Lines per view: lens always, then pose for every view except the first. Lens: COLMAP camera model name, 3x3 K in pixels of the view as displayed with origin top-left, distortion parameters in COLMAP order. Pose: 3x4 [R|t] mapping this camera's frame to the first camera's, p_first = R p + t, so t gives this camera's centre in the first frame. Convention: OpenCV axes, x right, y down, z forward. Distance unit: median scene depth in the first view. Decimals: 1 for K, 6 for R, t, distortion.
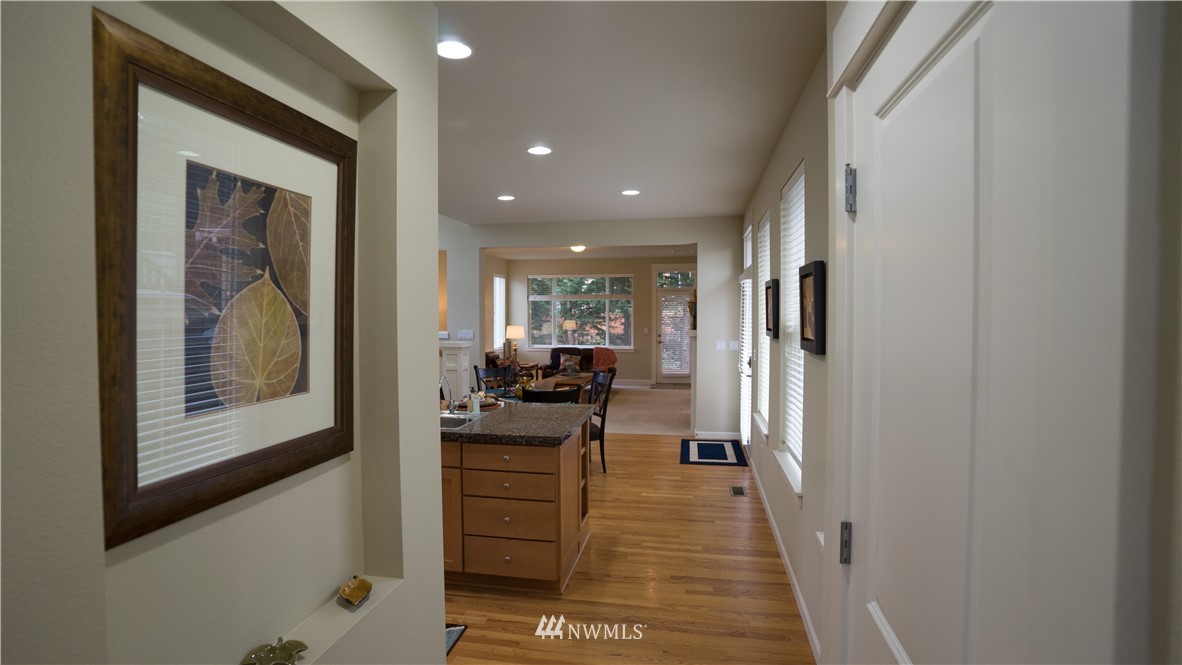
lens RADIAL K [[583.0, 0, 582.6], [0, 583.0, 328.6], [0, 0, 1]] dist [-0.084120, 0.043156]
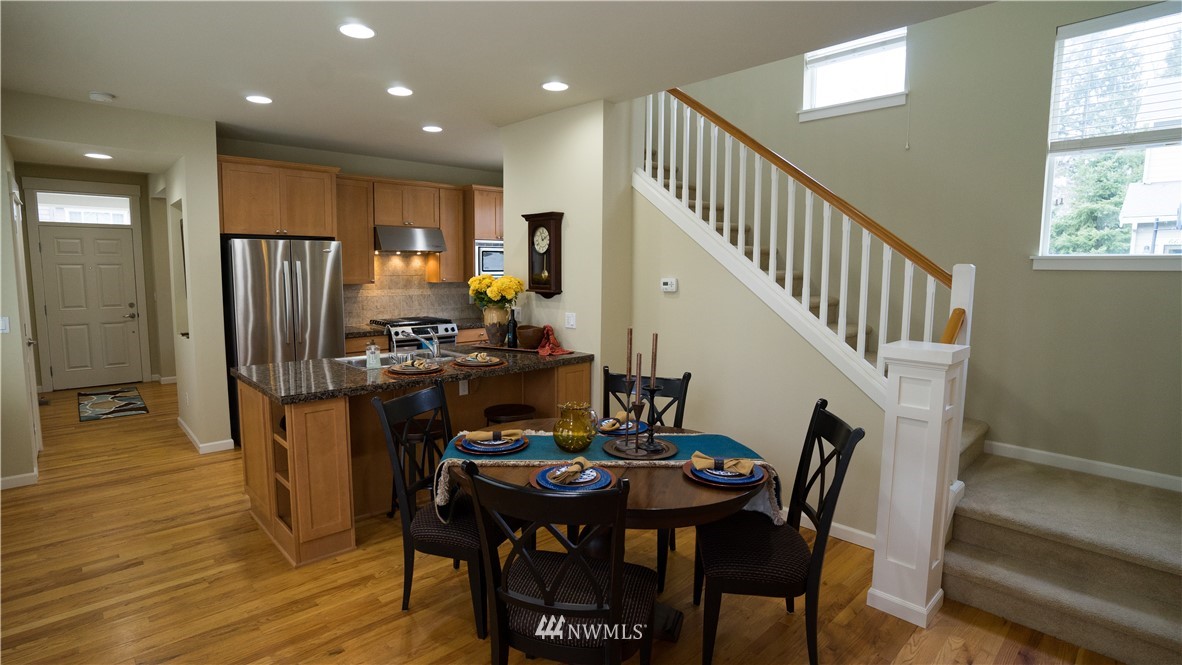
lens RADIAL K [[583.0, 0, 582.6], [0, 583.0, 328.6], [0, 0, 1]] dist [-0.084120, 0.043156]
pose [[-0.586343, 0.081757, -0.805927, 0.124242], [-0.030322, 0.991982, 0.122692, -0.015343], [0.809495, 0.096377, -0.579162, 0.592309]]
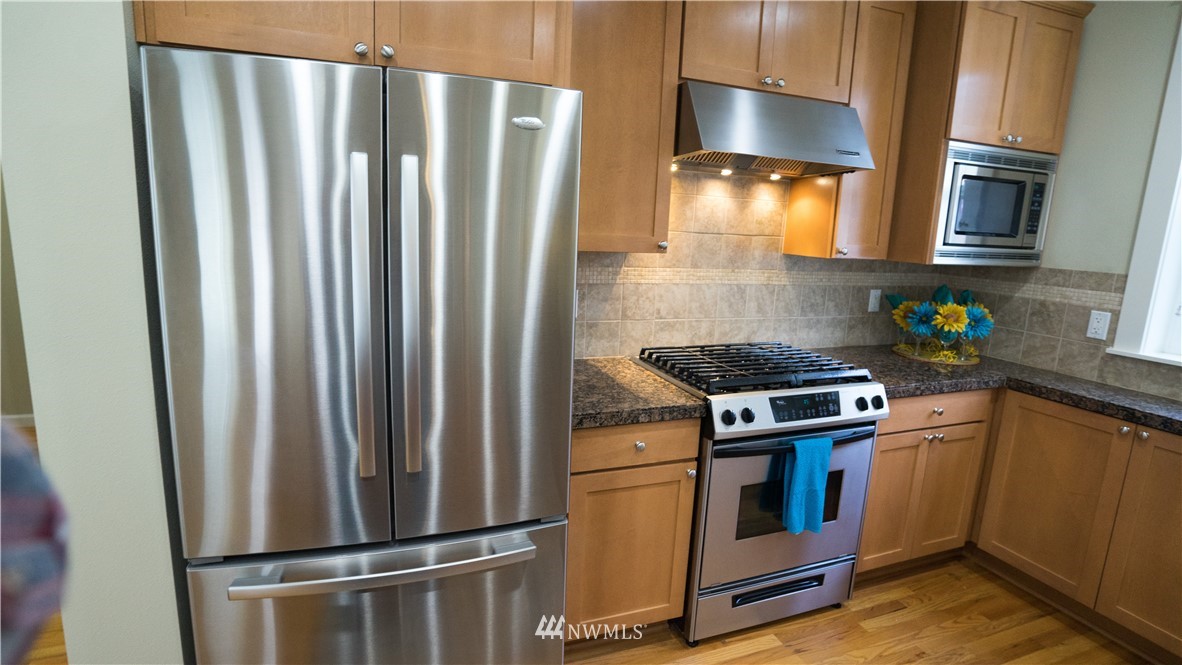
lens RADIAL K [[583.0, 0, 582.6], [0, 583.0, 328.6], [0, 0, 1]] dist [-0.084120, 0.043156]
pose [[-0.852218, 0.060859, -0.519636, -0.068632], [-0.055282, 0.977176, 0.205111, 0.000996], [0.520259, 0.203525, -0.829402, 0.279607]]
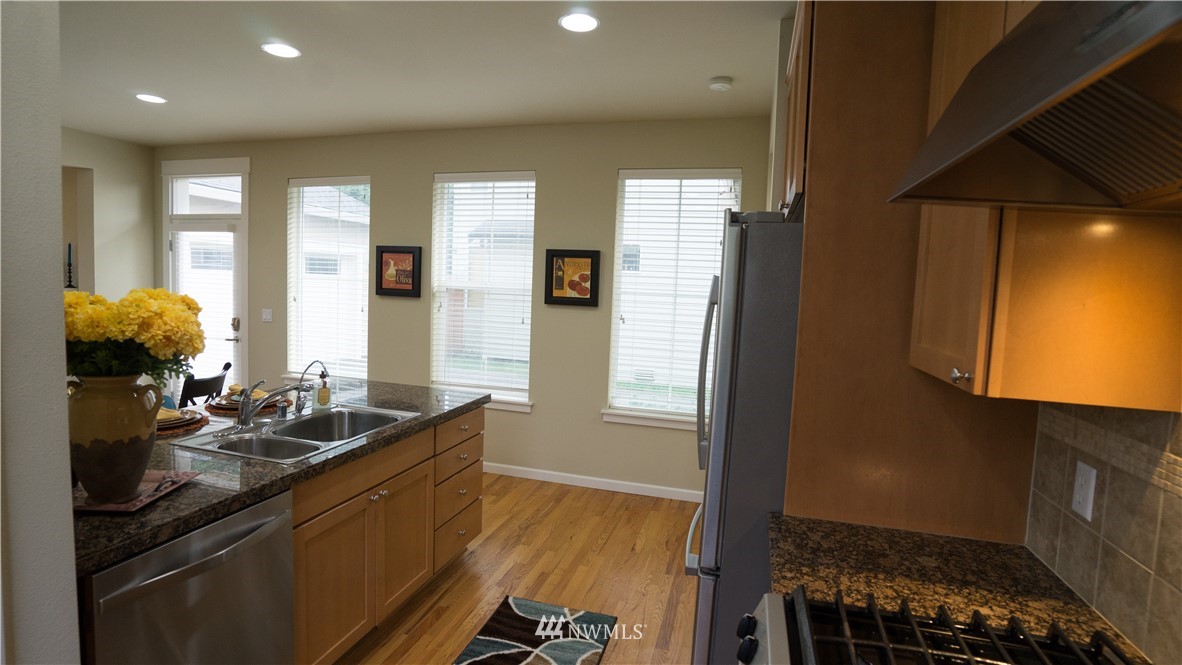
lens RADIAL K [[583.0, 0, 582.6], [0, 583.0, 328.6], [0, 0, 1]] dist [-0.084120, 0.043156]
pose [[0.091518, -0.070608, 0.993297, -0.280823], [-0.011227, 0.997346, 0.071930, -0.002731], [-0.995740, -0.017735, 0.090482, 0.193874]]
